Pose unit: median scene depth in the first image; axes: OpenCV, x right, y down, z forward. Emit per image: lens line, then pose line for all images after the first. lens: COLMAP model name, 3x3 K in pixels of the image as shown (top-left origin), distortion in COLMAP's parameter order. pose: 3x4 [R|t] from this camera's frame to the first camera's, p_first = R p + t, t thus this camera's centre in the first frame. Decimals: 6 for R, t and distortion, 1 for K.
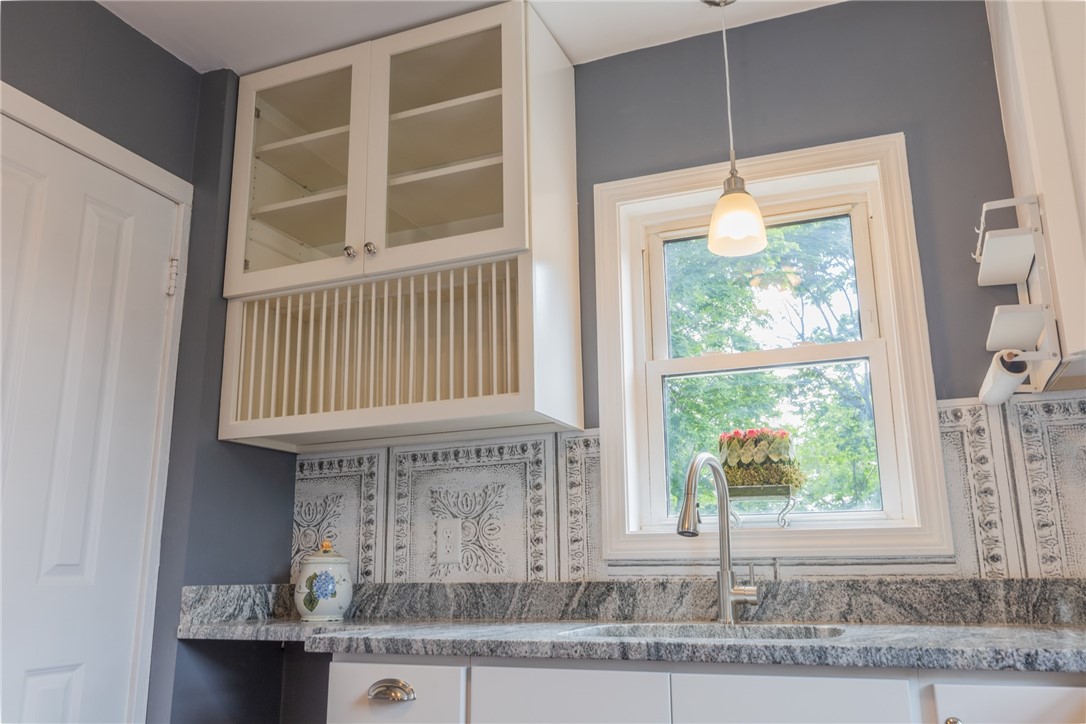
lens RADIAL K [[867.3, 0, 550.3], [0, 867.3, 362.8], [0, 0, 1]] dist [-0.003039, -0.001132]
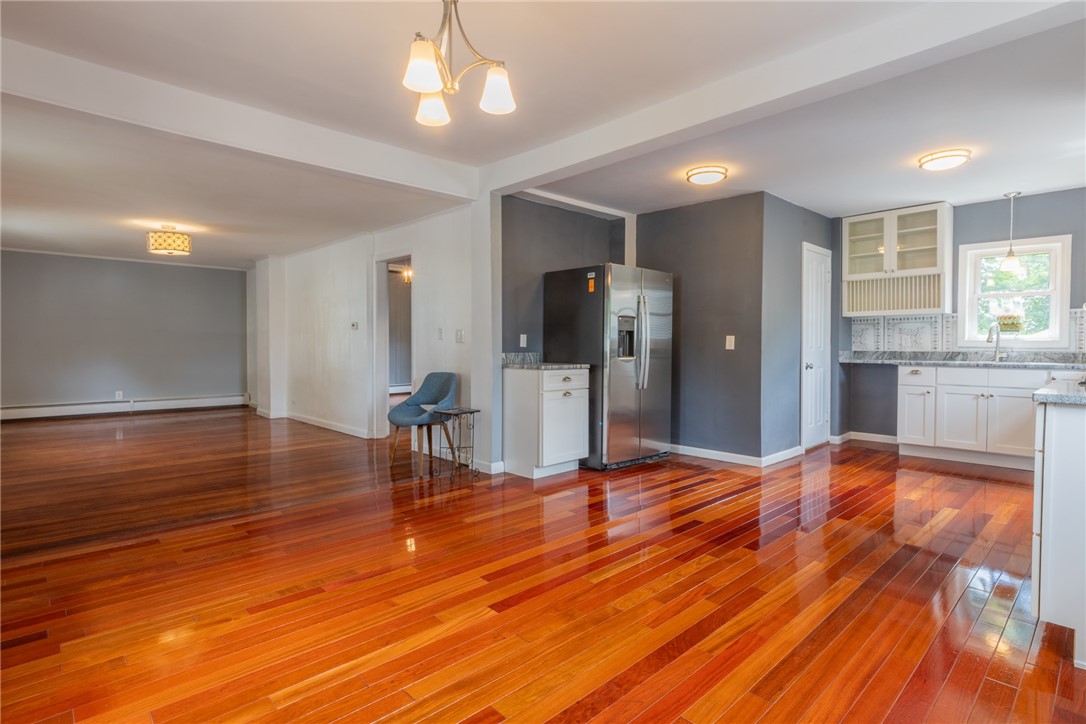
lens RADIAL K [[542.2, 0, 554.6], [0, 542.2, 354.2], [0, 0, 1]] dist [0.012754, 0.001090]
pose [[0.917031, 0.017979, -0.398410, -0.649757], [0.085709, 0.966756, 0.240907, -0.514686], [0.389496, -0.255067, 0.885005, -2.003035]]
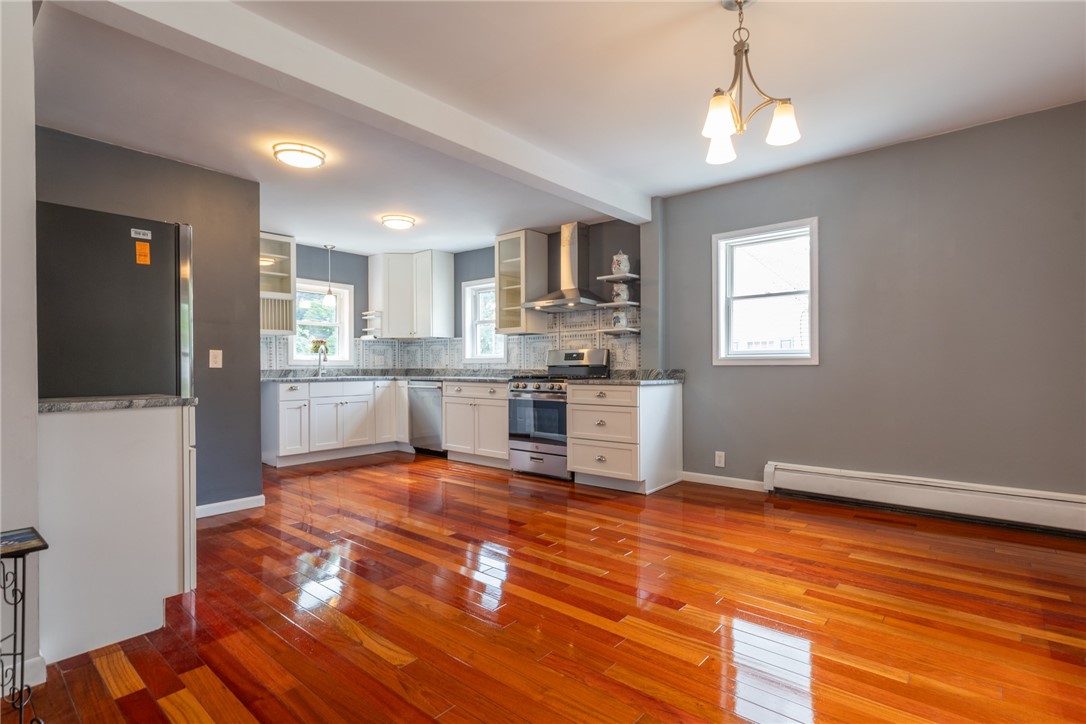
lens RADIAL K [[542.2, 0, 575.5], [0, 542.2, 363.7], [0, 0, 1]] dist [0.012754, 0.001090]
pose [[0.286515, 0.010846, 0.958014, -2.290115], [-0.226320, 0.972403, 0.056677, -0.289987], [-0.930961, -0.233057, 0.281062, -1.239261]]
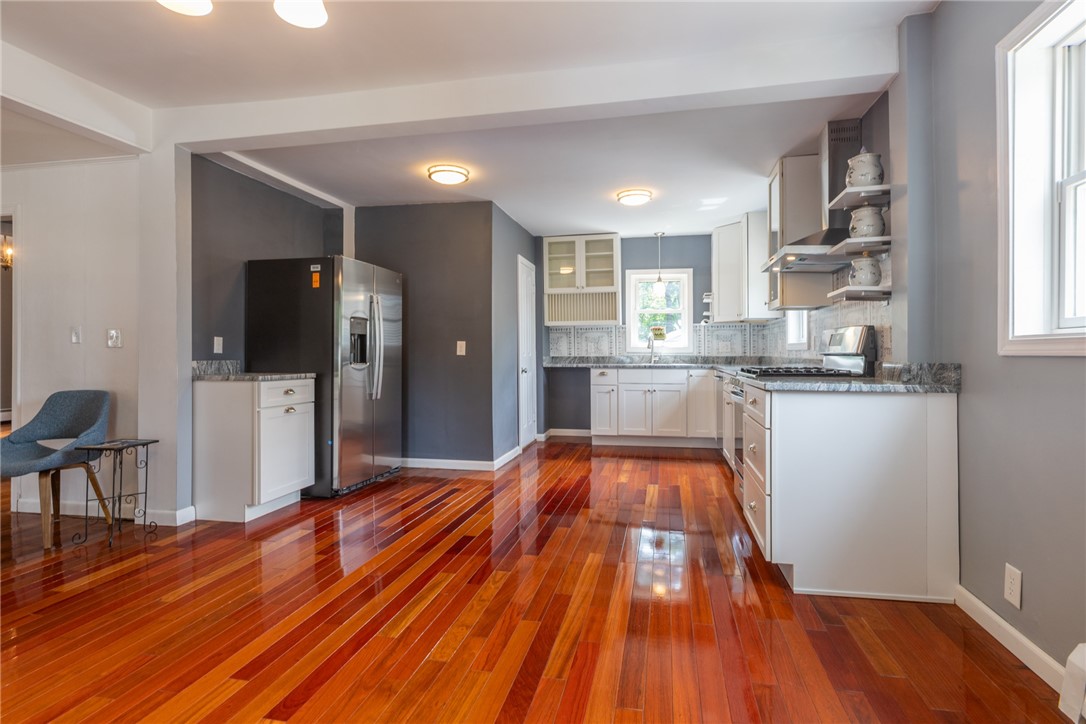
lens RADIAL K [[542.2, 0, 544.2], [0, 542.2, 348.5], [0, 0, 1]] dist [0.012754, 0.001090]
pose [[0.985222, 0.007717, 0.171107, -0.937943], [-0.046590, 0.973392, 0.224362, -0.468970], [-0.164822, -0.229018, 0.959367, -1.903844]]
